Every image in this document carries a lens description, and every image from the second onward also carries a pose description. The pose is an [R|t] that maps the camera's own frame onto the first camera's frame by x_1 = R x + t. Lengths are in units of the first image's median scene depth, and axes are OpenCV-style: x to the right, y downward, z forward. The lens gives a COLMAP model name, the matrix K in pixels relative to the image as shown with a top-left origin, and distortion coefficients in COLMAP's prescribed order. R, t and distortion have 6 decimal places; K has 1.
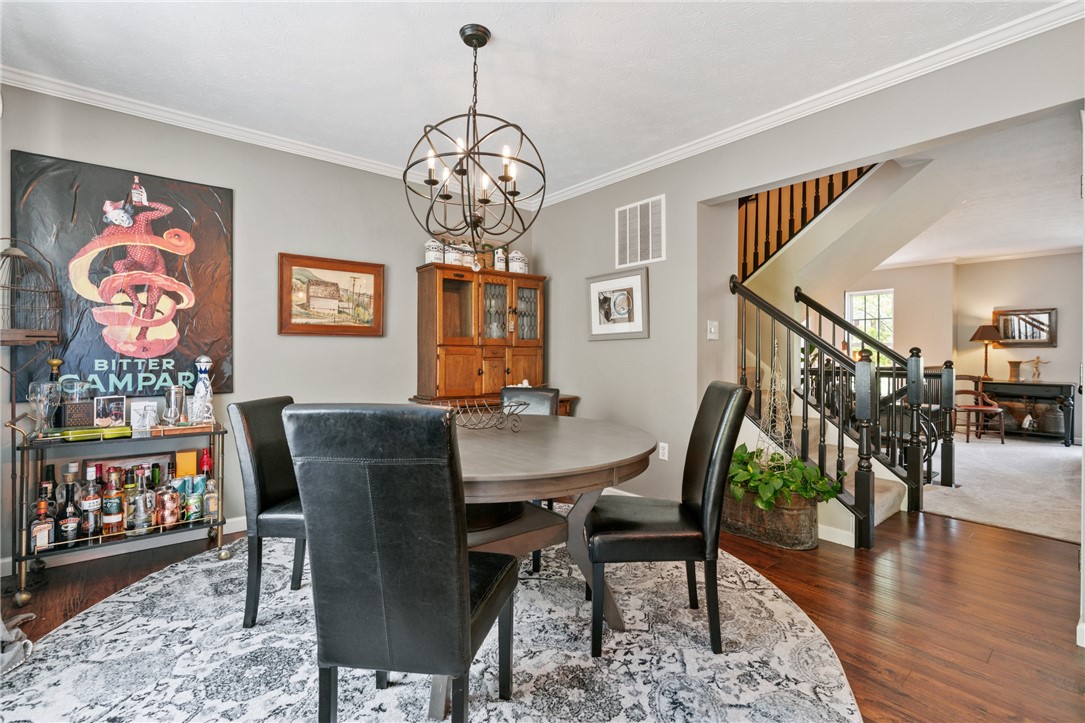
lens RADIAL K [[480.0, 0, 541.3], [0, 480.0, 352.8], [0, 0, 1]] dist [-0.007460, 0.002033]
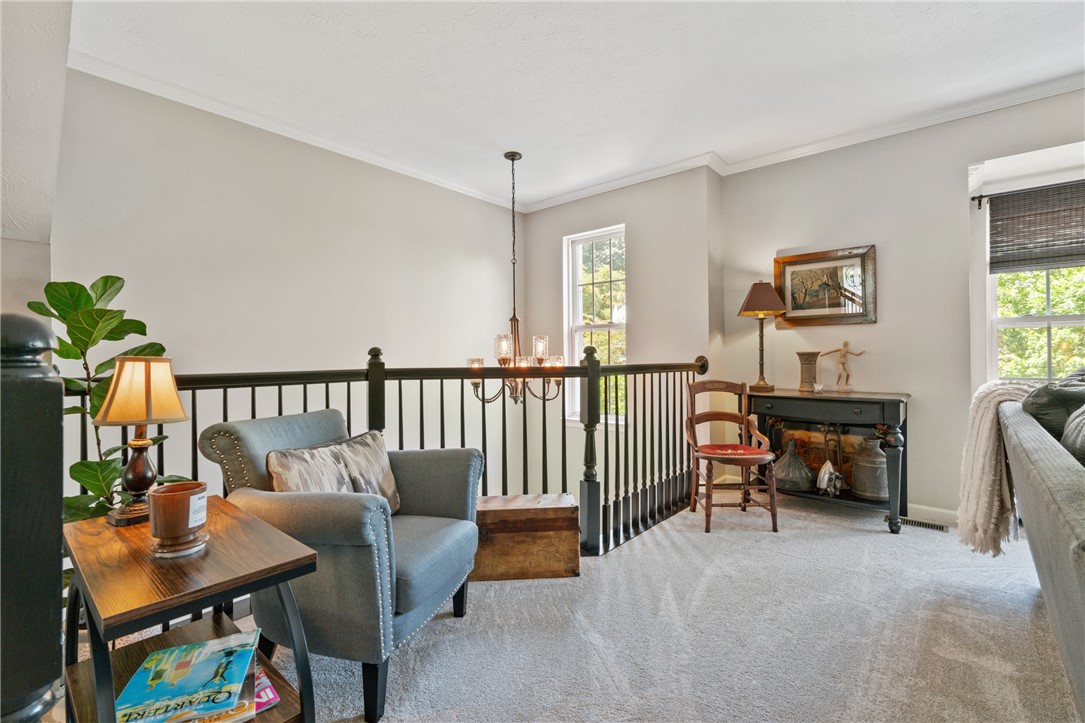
lens RADIAL K [[480.0, 0, 545.0], [0, 480.0, 356.2], [0, 0, 1]] dist [-0.007460, 0.002033]
pose [[0.984529, -0.012163, 0.174797, 0.622512], [0.012785, 0.999915, -0.002433, 0.019339], [-0.174752, 0.004630, 0.984602, 0.542330]]
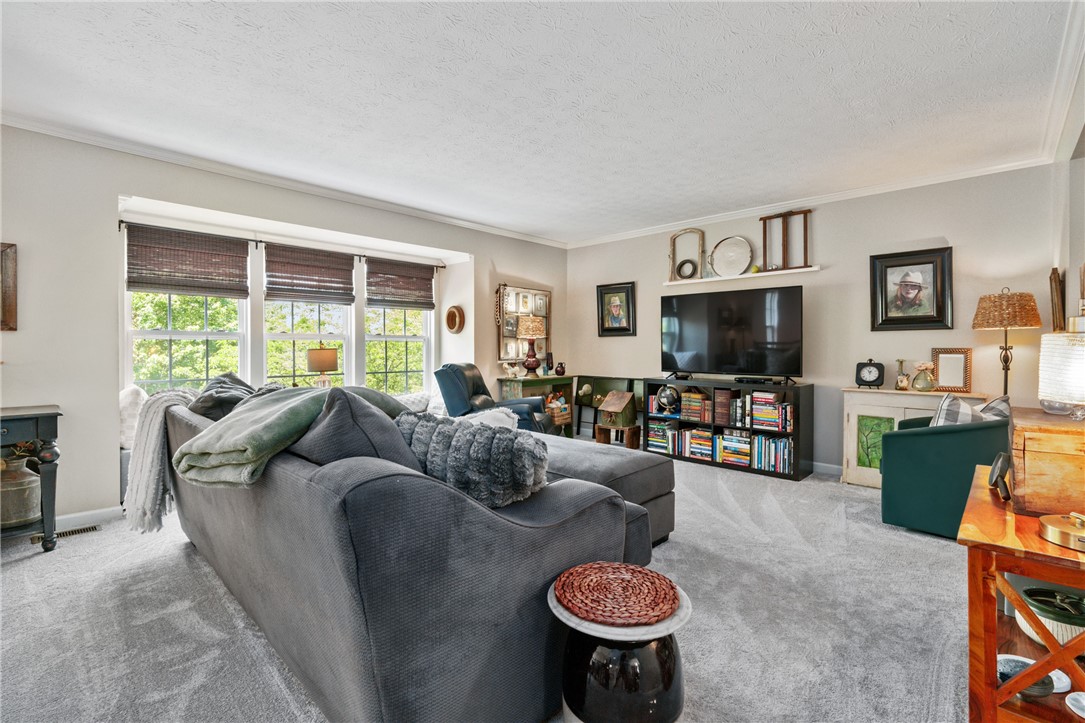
lens RADIAL K [[480.0, 0, 539.6], [0, 480.0, 353.0], [0, 0, 1]] dist [-0.007460, 0.002033]
pose [[-0.132727, -0.012580, 0.991073, 0.537862], [-0.002199, 0.999921, 0.012397, 0.002650], [-0.991150, -0.000534, -0.132744, 0.542913]]
